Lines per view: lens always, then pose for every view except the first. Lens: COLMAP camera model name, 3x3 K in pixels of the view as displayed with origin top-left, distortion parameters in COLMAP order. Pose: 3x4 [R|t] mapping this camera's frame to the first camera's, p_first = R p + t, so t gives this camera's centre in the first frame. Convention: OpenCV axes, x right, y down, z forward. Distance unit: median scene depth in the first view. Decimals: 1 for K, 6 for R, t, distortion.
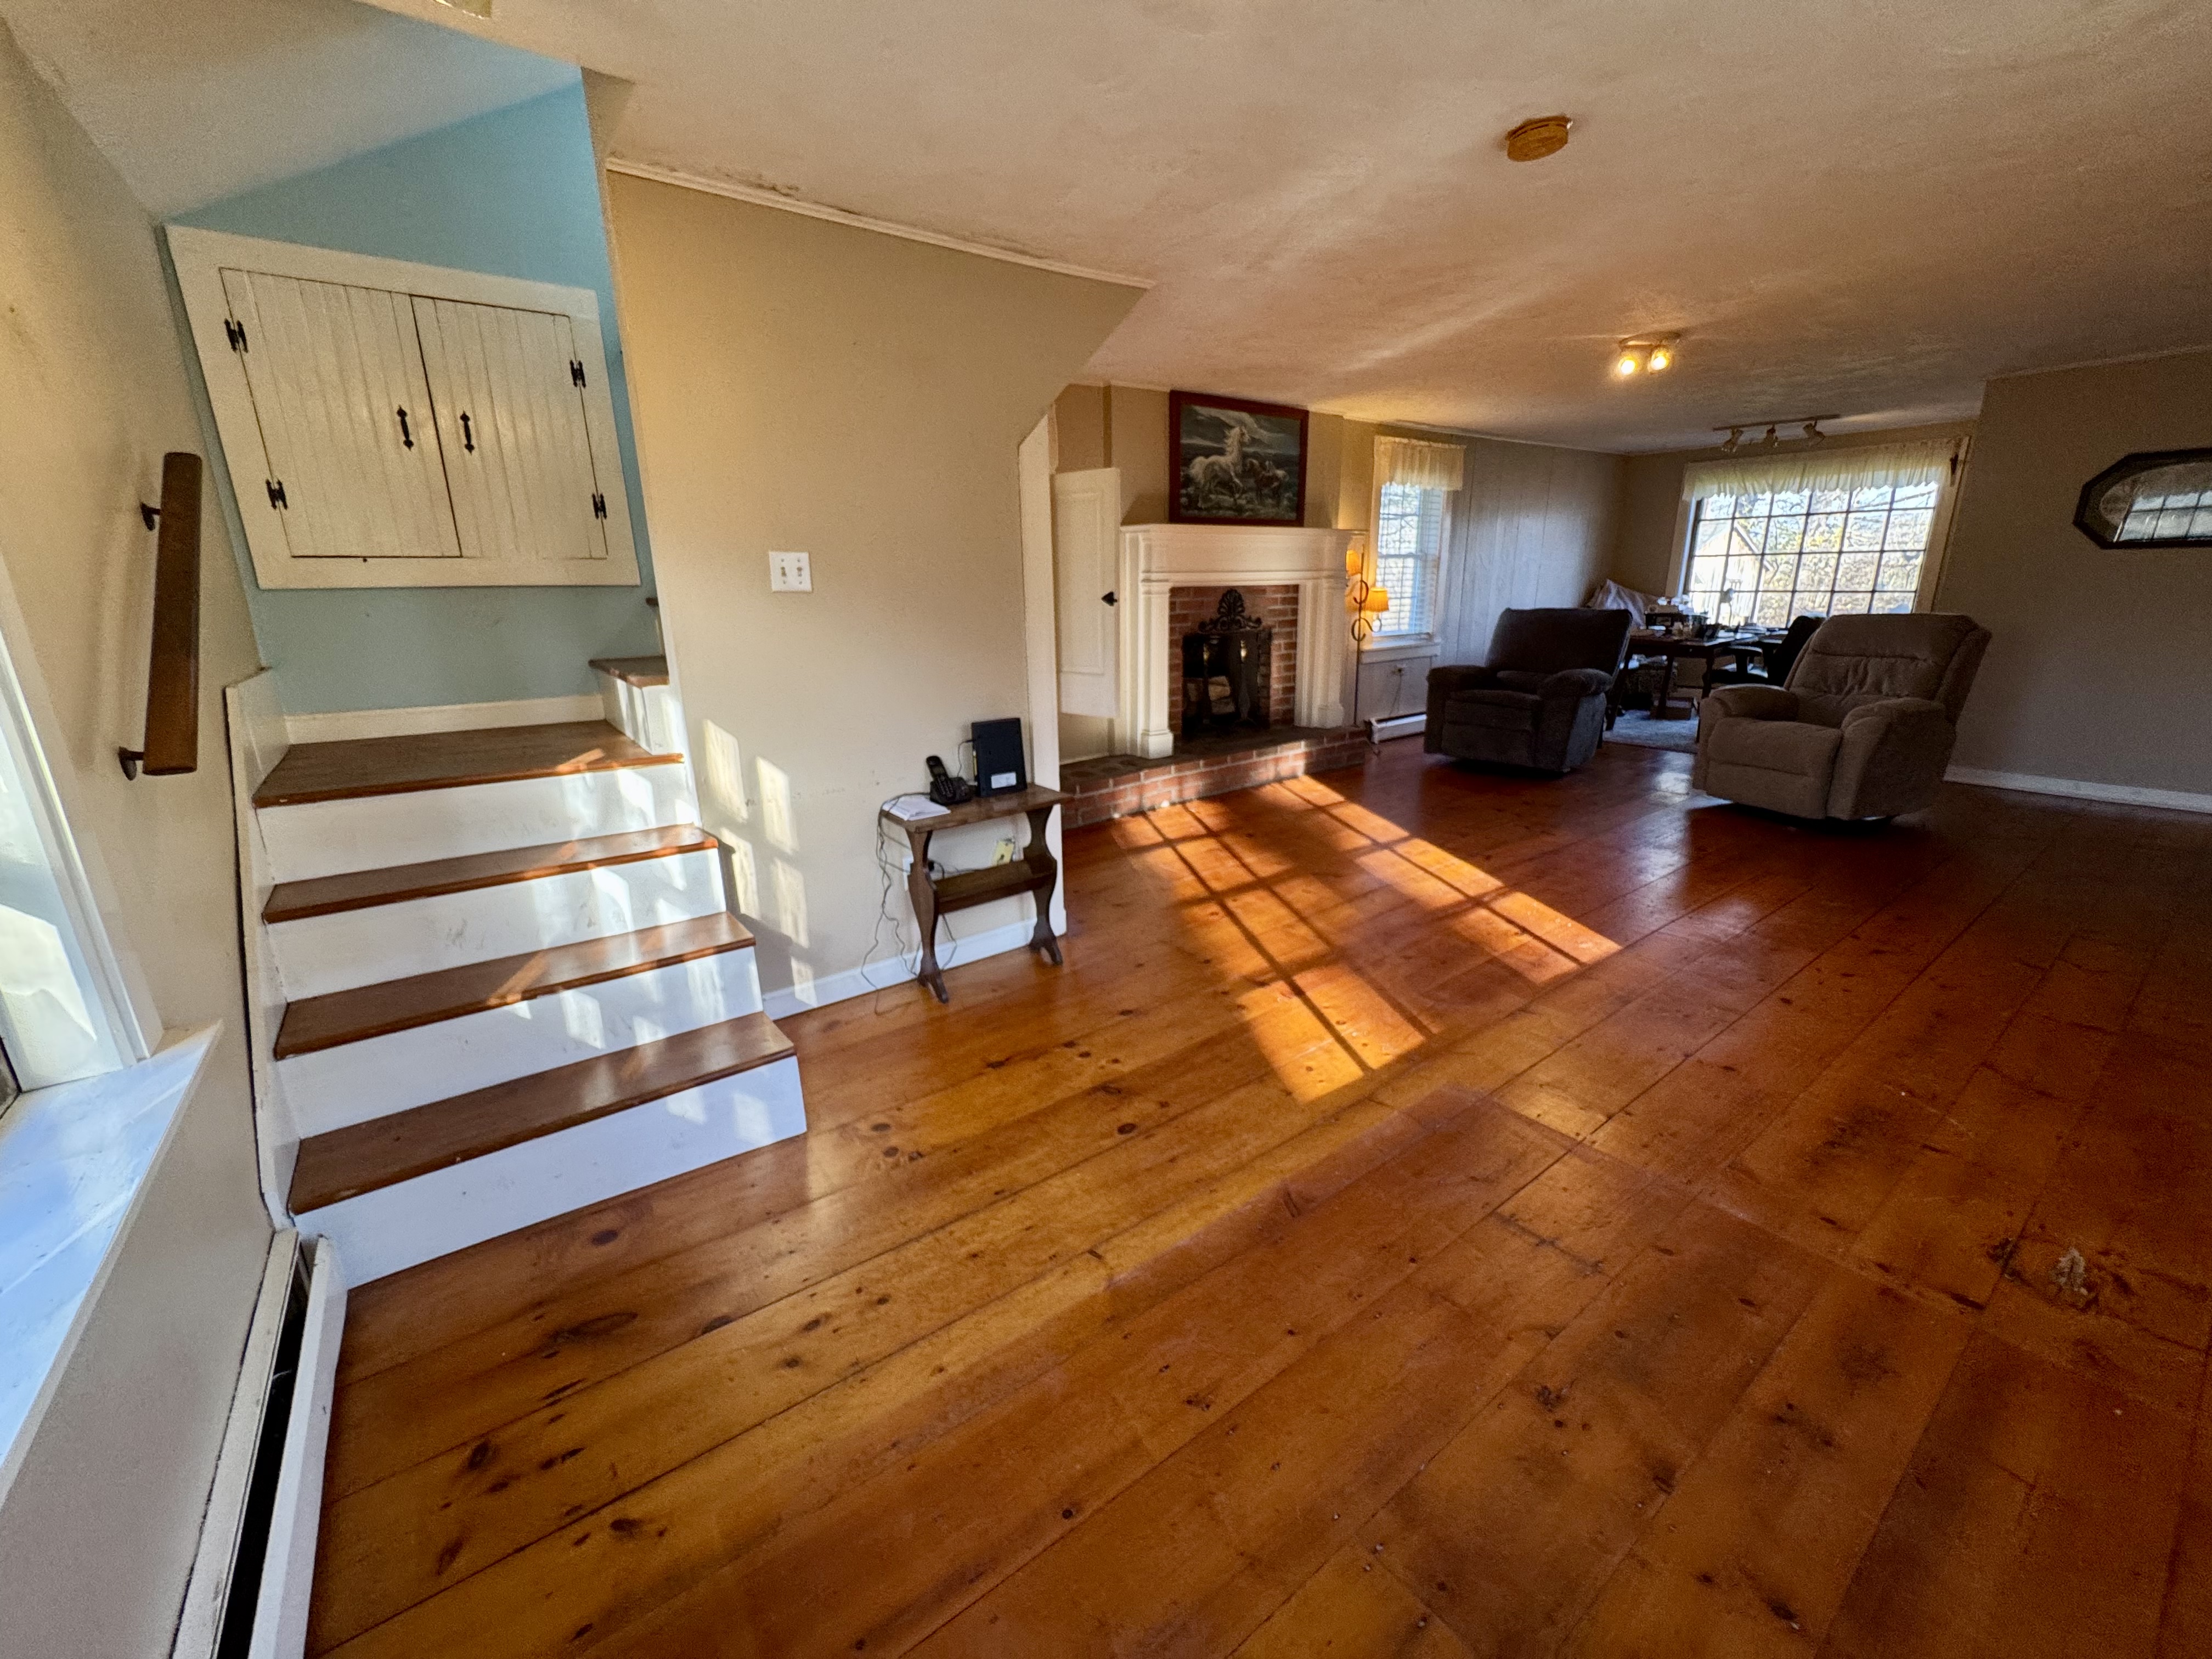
lens RADIAL K [[878.3, 0, 1112.9], [0, 878.3, 822.3], [0, 0, 1]] dist [-0.004589, 0.000690]
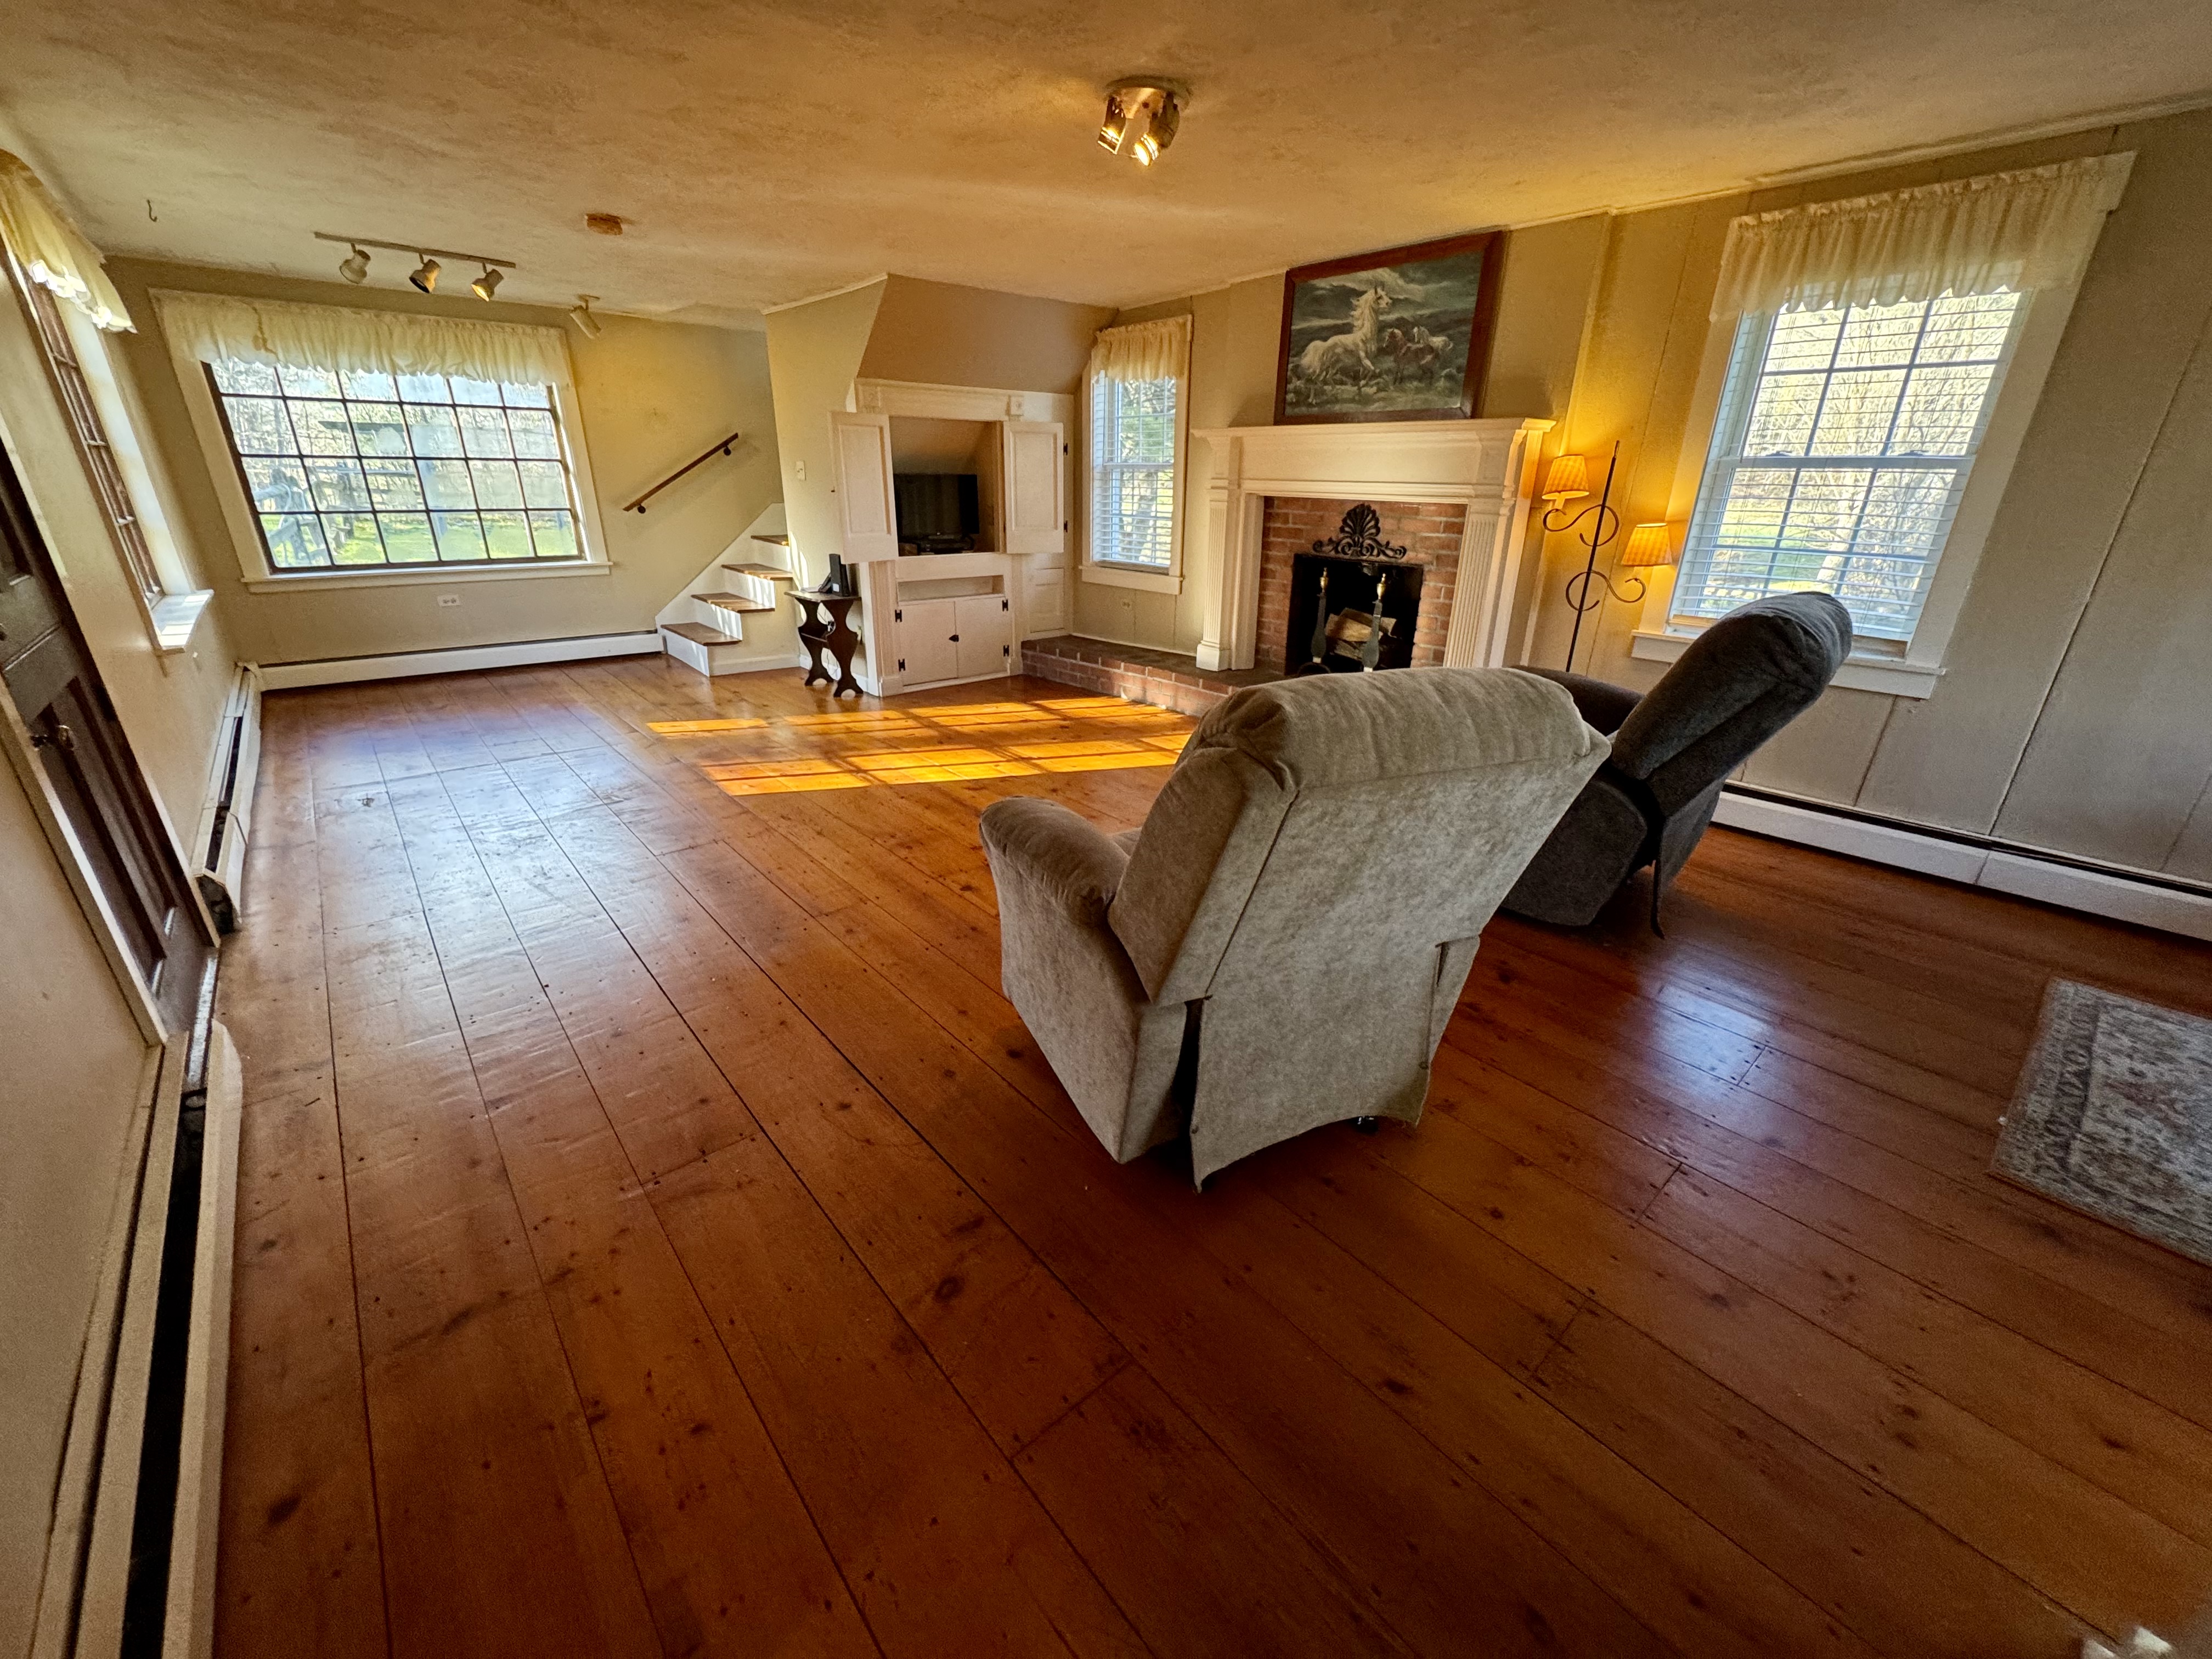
lens RADIAL K [[878.3, 0, 1116.8], [0, 878.3, 826.8], [0, 0, 1]] dist [-0.004589, 0.000690]
pose [[0.085670, 0.389123, -0.917193, 1.022993], [-0.285192, 0.891635, 0.351642, -0.234560], [0.954634, 0.231451, 0.187361, 0.746902]]
